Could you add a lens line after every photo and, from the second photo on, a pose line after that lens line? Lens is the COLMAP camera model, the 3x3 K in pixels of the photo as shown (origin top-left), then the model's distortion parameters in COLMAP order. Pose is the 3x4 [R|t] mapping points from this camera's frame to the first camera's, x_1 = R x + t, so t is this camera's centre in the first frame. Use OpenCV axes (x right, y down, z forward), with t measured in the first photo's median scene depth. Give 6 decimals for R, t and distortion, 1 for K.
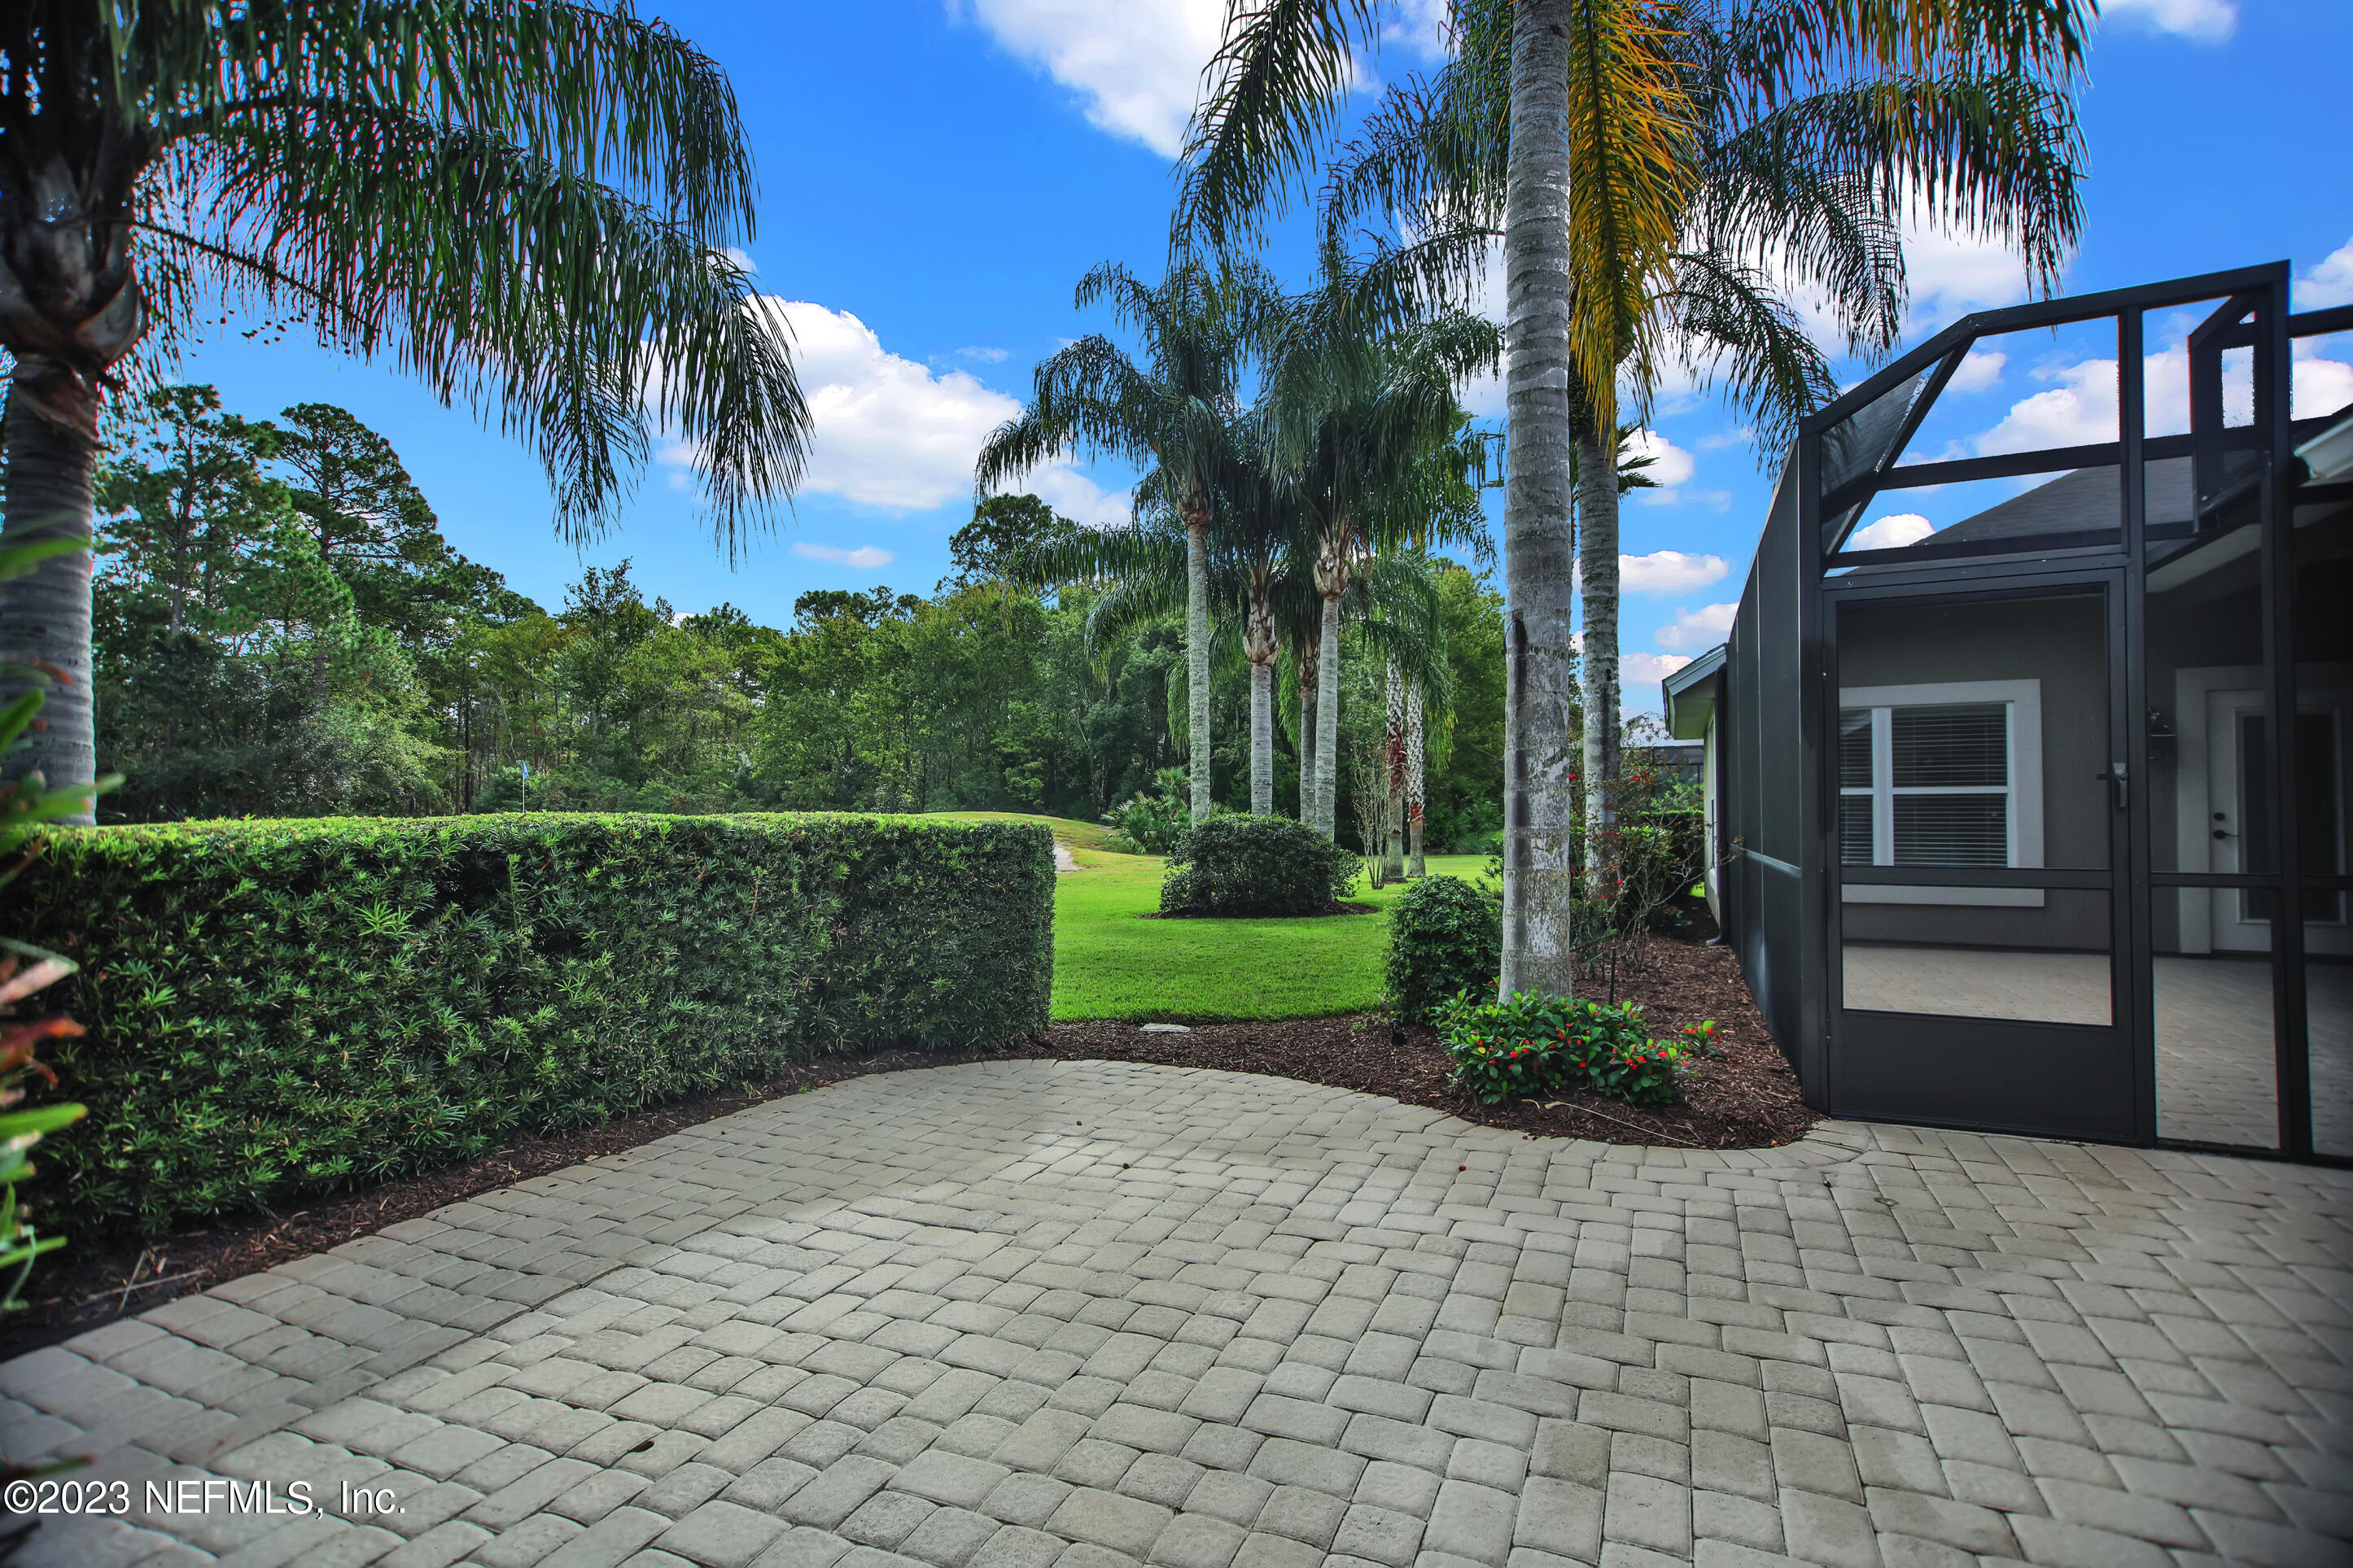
lens RADIAL K [[1071.2, 0, 1178.0], [0, 1071.2, 801.2], [0, 0, 1]] dist [-0.002888, 0.011381]
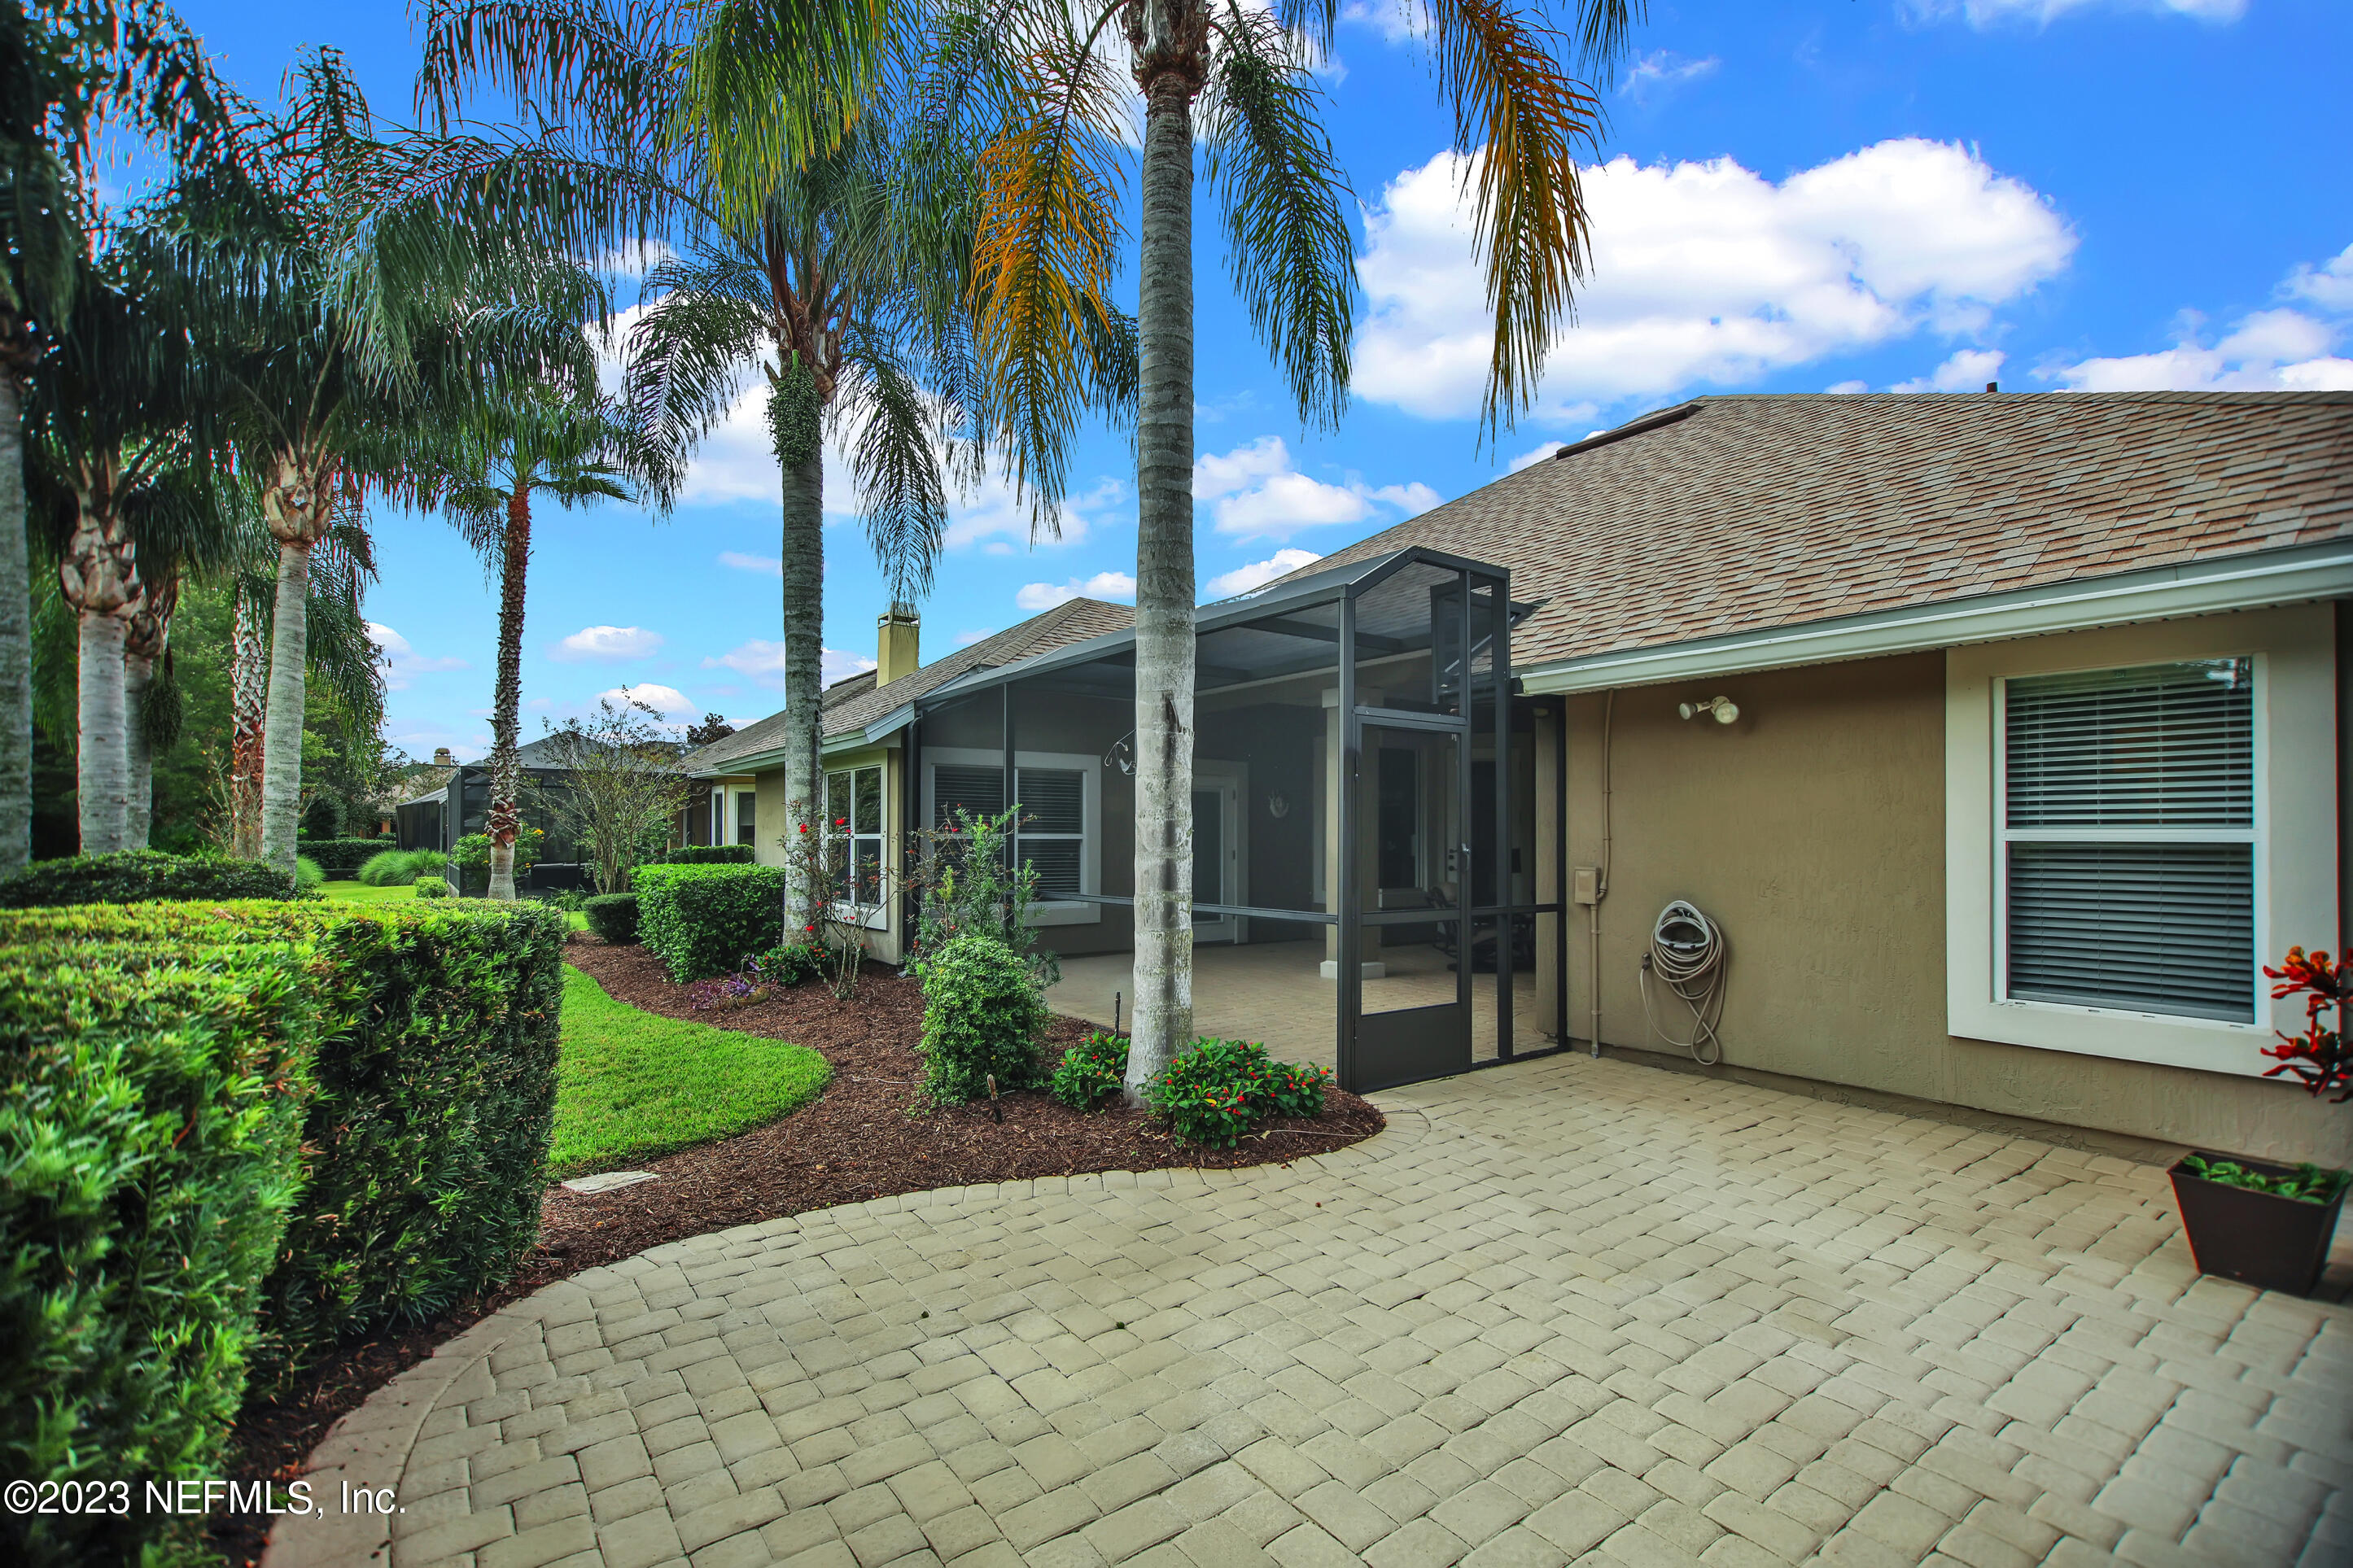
lens RADIAL K [[1064.3, 0, 1180.1], [0, 1064.3, 842.2], [0, 0, 1]] dist [0.002260, 0.000377]
pose [[0.490179, 0.000882, 0.871622, -0.518694], [-0.018602, 0.999782, 0.009450, -0.030437], [-0.871423, -0.020846, 0.490088, 0.390540]]
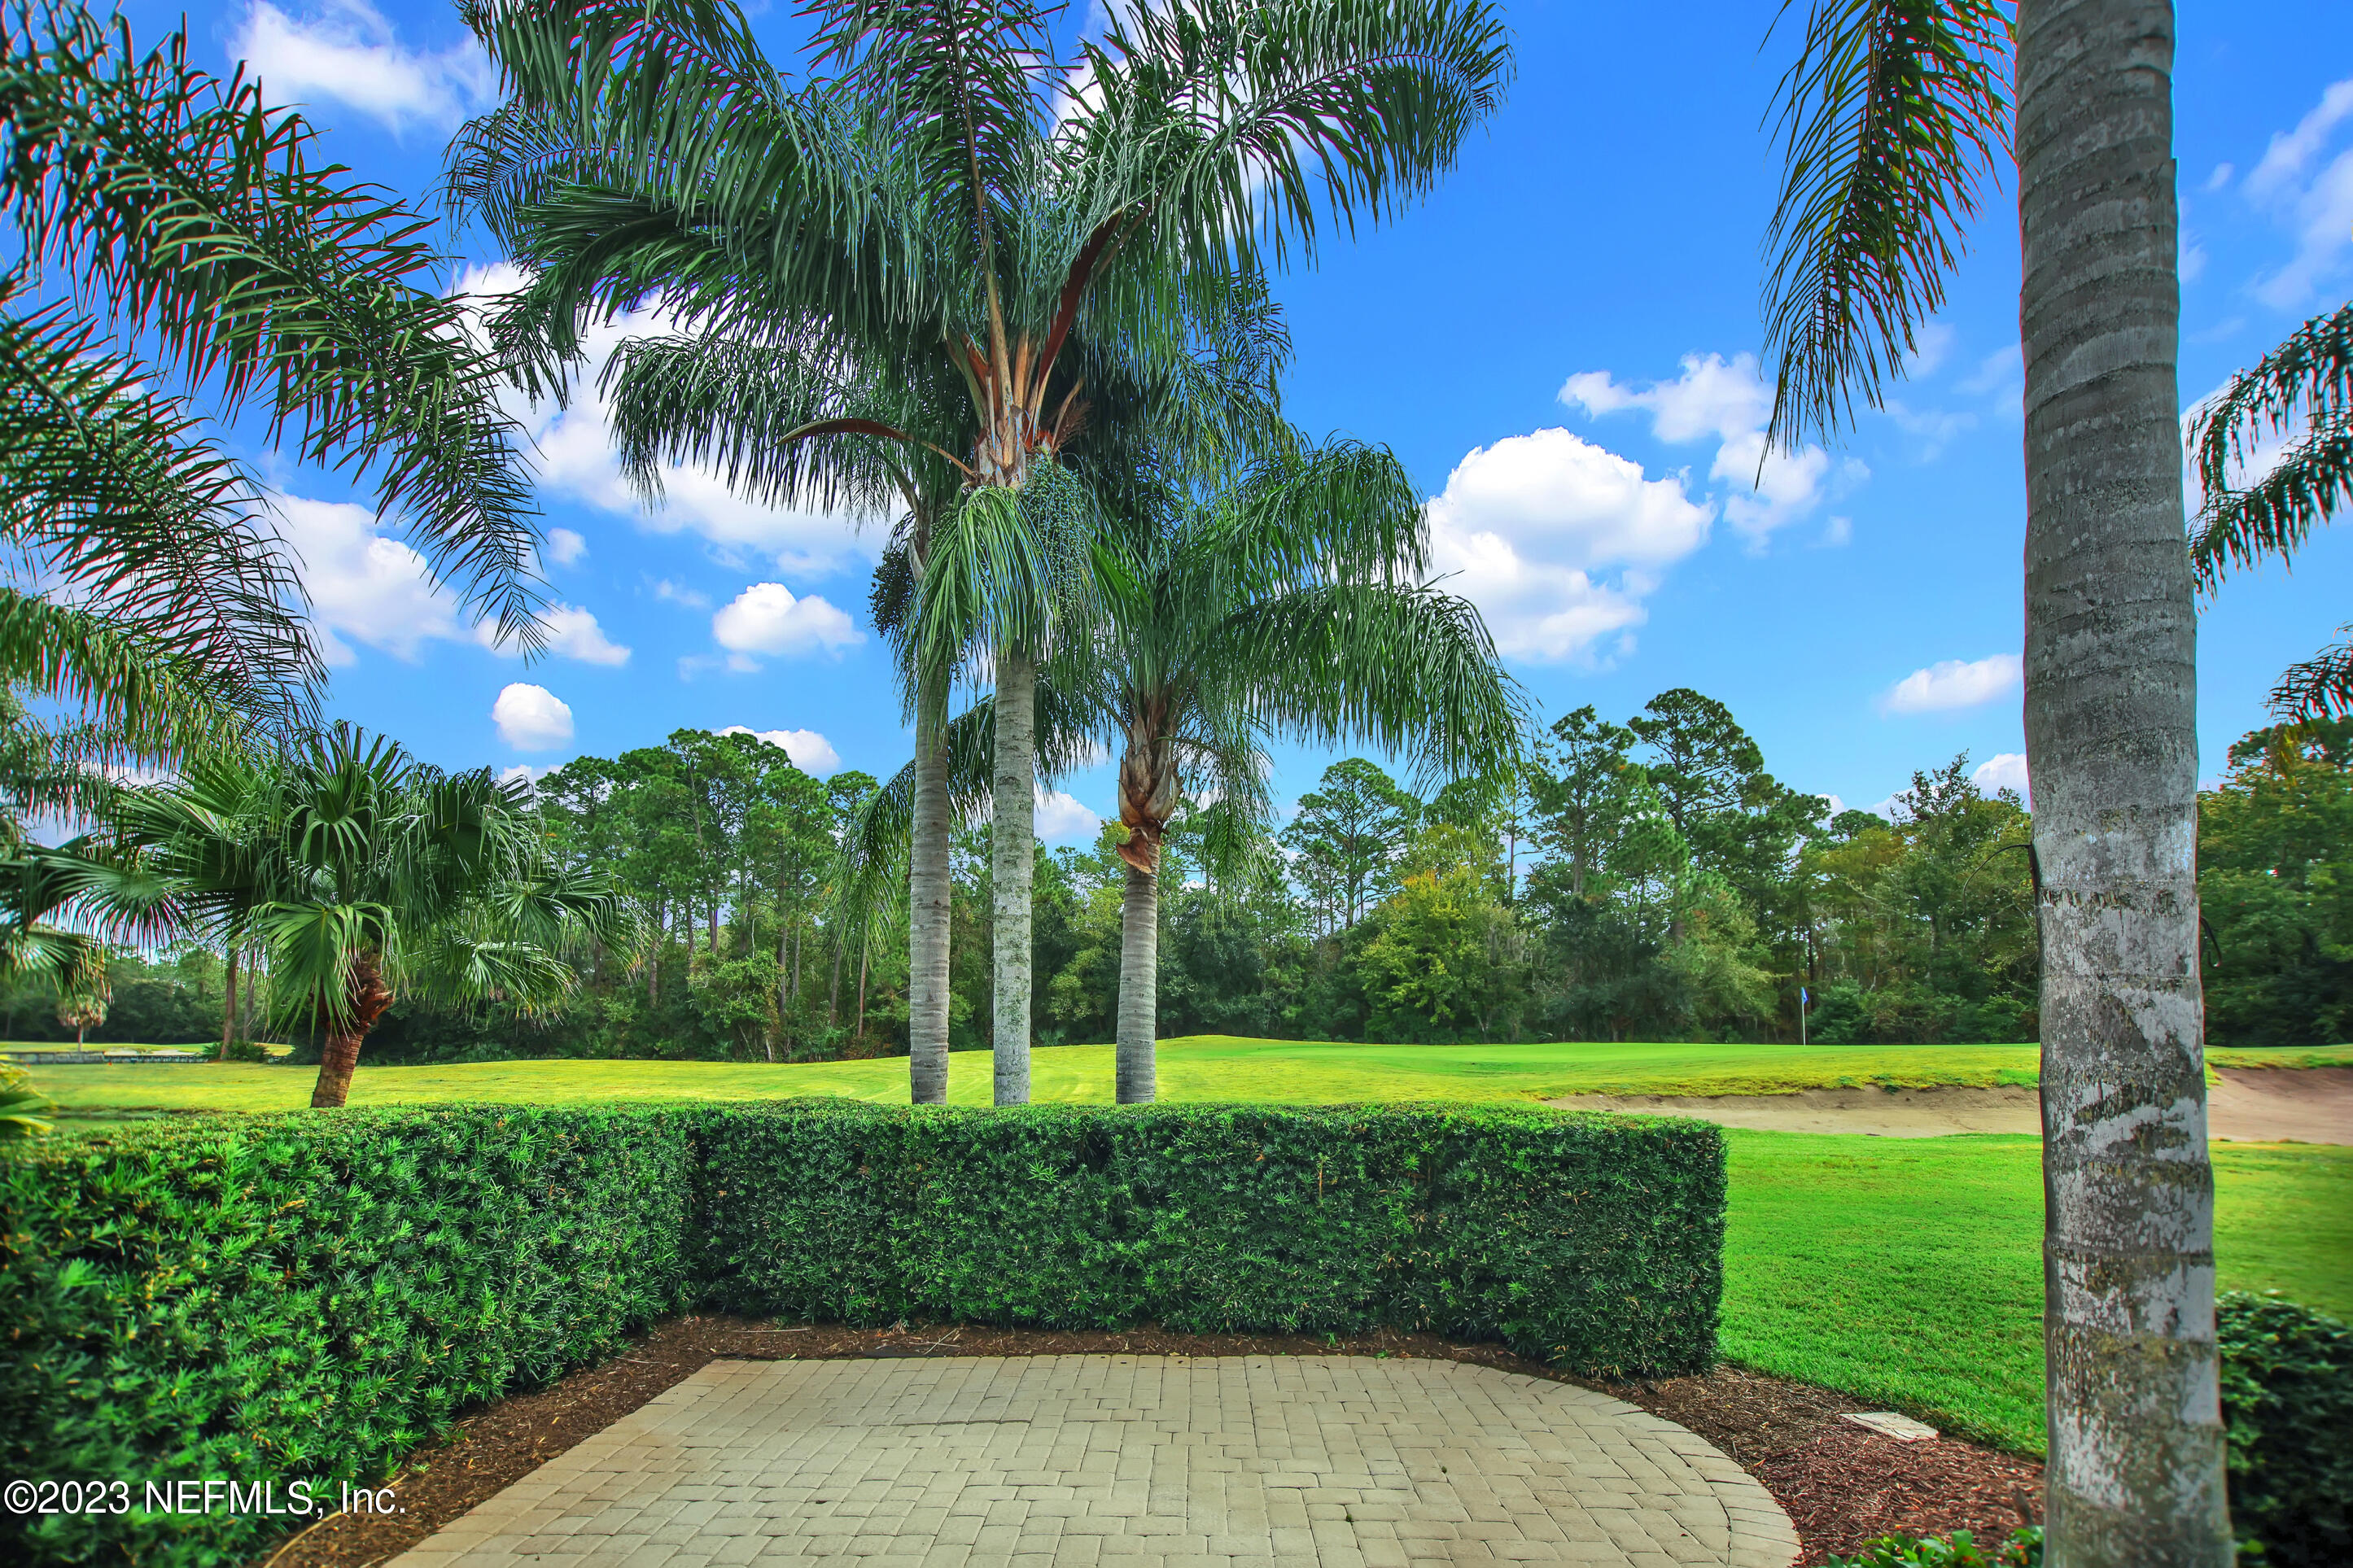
lens RADIAL K [[1048.4, 0, 1157.5], [0, 1048.4, 983.4], [0, 0, 1]] dist [0.000154, 0.000416]
pose [[0.380653, -0.042785, -0.923728, 0.536872], [0.015881, 0.999084, -0.039731, -0.071988], [0.924582, 0.000454, 0.380983, 0.335508]]
